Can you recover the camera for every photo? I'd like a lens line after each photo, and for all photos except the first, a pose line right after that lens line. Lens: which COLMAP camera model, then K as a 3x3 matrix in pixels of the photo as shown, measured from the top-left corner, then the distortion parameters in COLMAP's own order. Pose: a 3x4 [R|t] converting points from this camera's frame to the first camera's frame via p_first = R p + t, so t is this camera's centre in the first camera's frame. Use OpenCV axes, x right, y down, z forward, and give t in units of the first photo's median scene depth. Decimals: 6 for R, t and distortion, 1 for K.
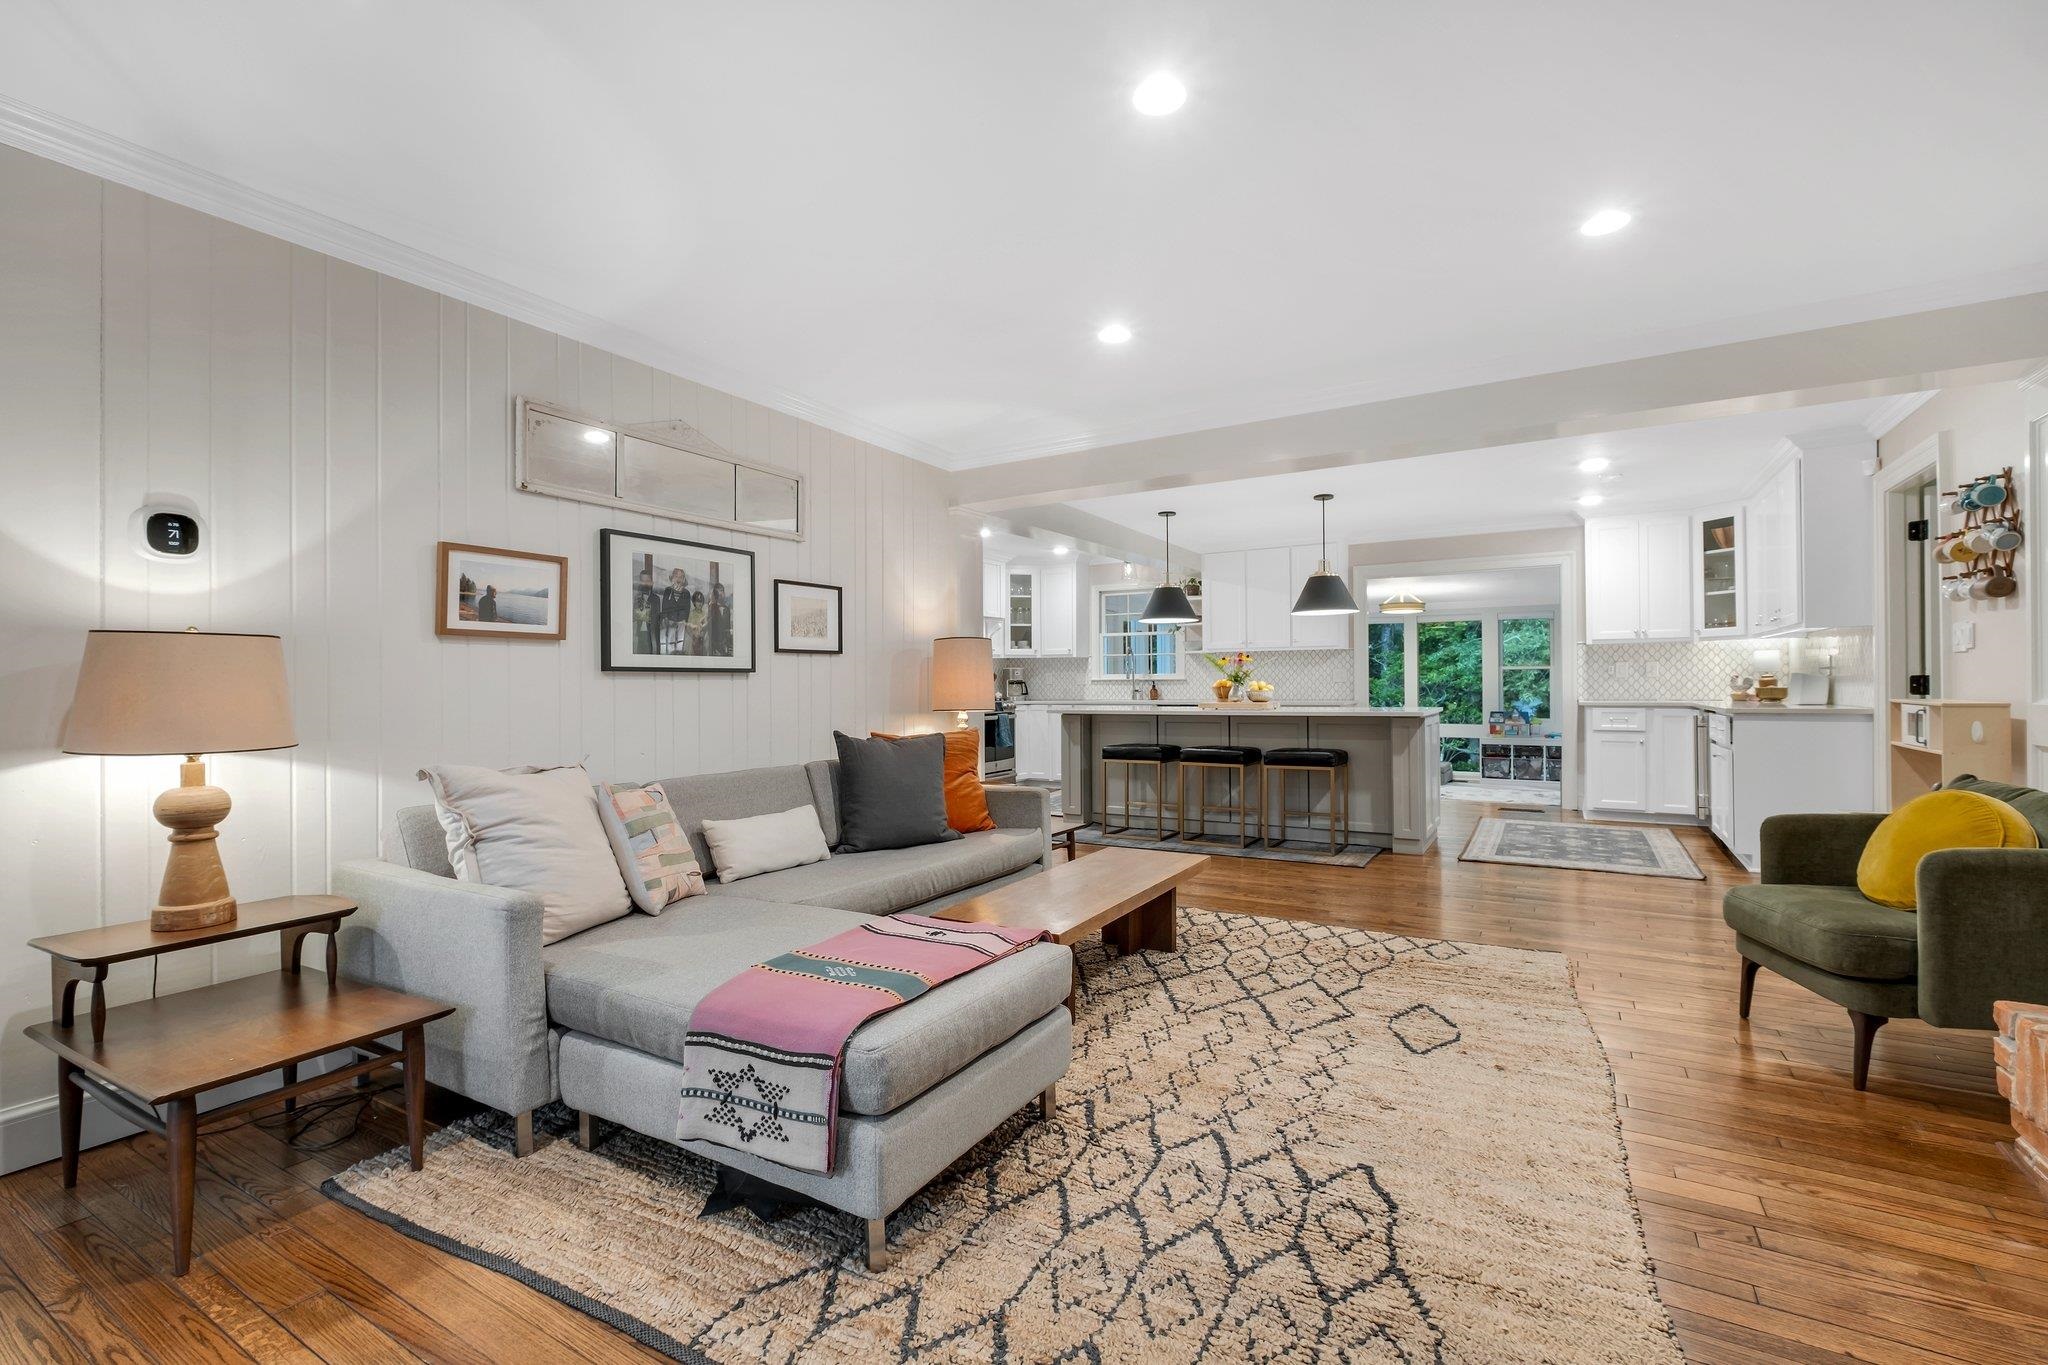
lens RADIAL K [[898.7, 0, 1010.1], [0, 898.7, 682.4], [0, 0, 1]] dist [-0.017125, 0.000871]
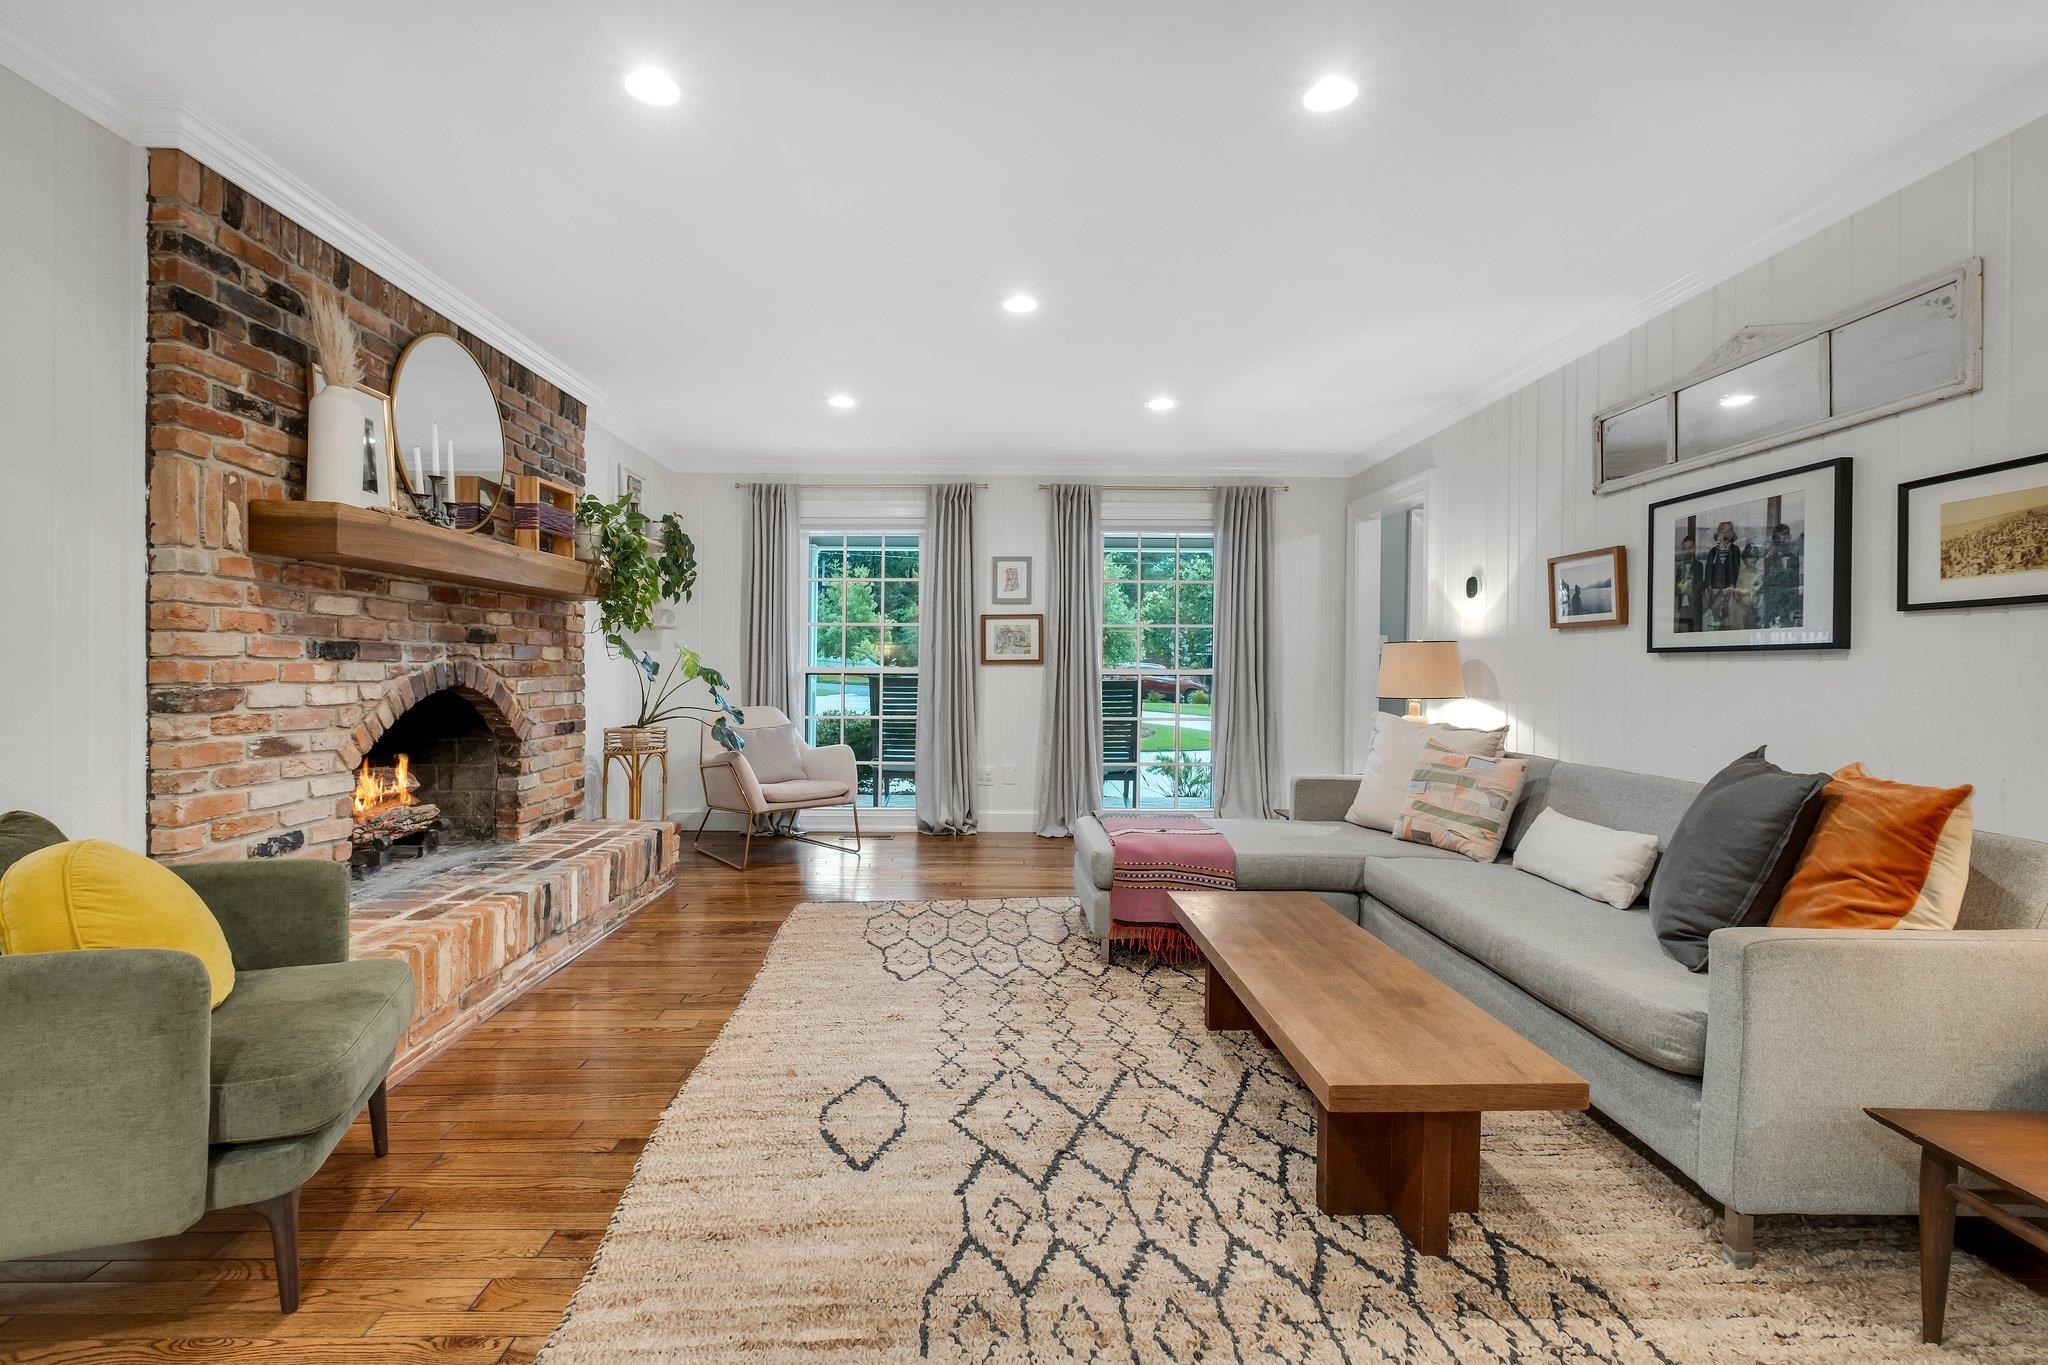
lens RADIAL K [[898.7, 0, 1010.1], [0, 898.7, 682.4], [0, 0, 1]] dist [-0.017125, 0.000871]
pose [[-0.840292, 0.013348, -0.541969, 0.624013], [0.005875, 0.999862, 0.015516, -0.000380], [0.542102, 0.009854, -0.840255, 1.389436]]
